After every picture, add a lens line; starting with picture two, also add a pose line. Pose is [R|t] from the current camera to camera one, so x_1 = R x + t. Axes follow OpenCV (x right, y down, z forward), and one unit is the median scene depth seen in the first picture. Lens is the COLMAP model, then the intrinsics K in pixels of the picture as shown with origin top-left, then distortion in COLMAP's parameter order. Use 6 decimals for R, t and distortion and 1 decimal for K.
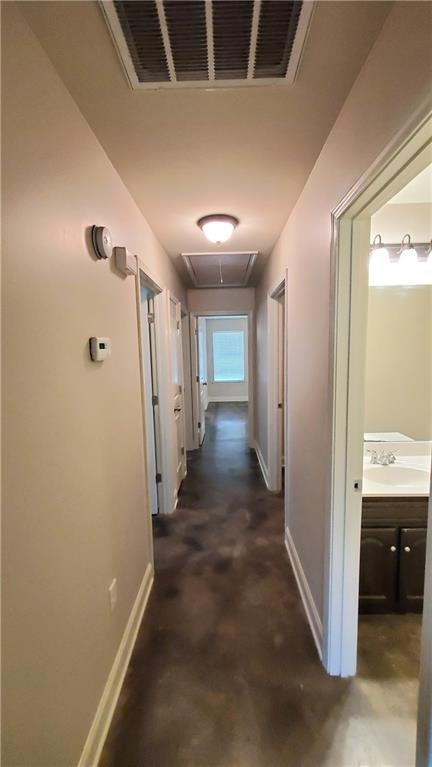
lens RADIAL K [[298.1, 0, 218.7], [0, 298.1, 381.9], [0, 0, 1]] dist [0.001242, 0.000059]
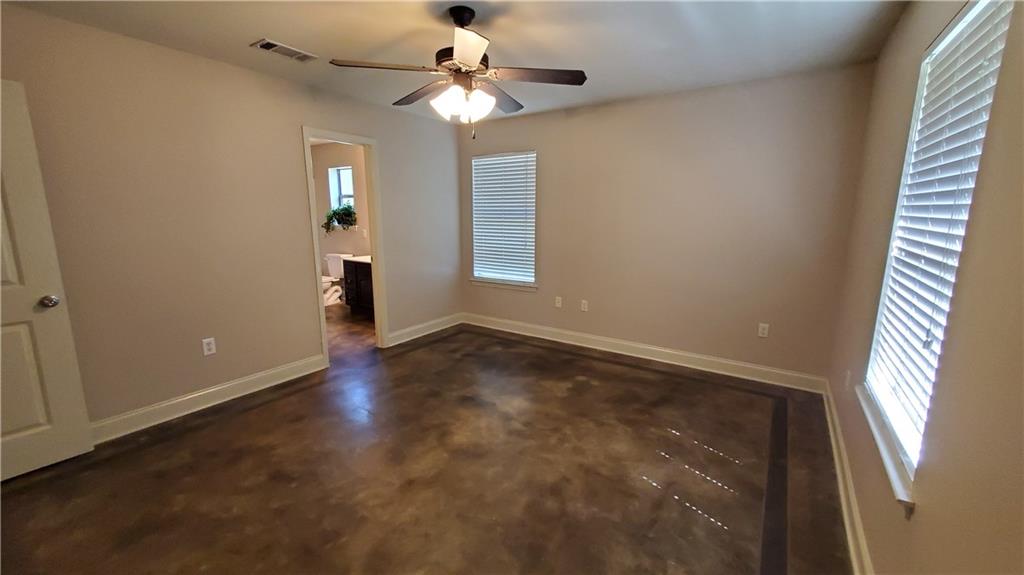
lens RADIAL K [[403.5, 0, 511.5], [0, 403.5, 287.1], [0, 0, 1]] dist [0.004957, 0.000073]
pose [[0.828101, 0.127981, -0.545775, 0.902710], [-0.080187, 0.990622, 0.110628, -0.148361], [0.554815, -0.047847, 0.830597, 1.460261]]
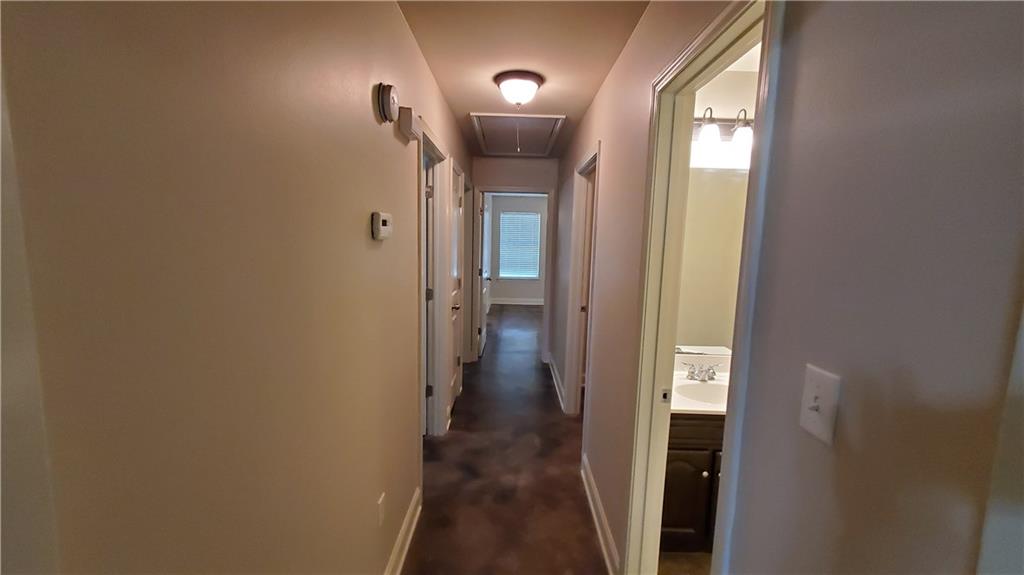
lens RADIAL K [[403.5, 0, 511.5], [0, 403.5, 287.1], [0, 0, 1]] dist [0.004957, 0.000073]
pose [[0.998624, 0.046688, 0.023876, -0.018828], [-0.047033, 0.998794, 0.014079, 0.016747], [-0.023190, -0.015183, 0.999616, -0.096130]]
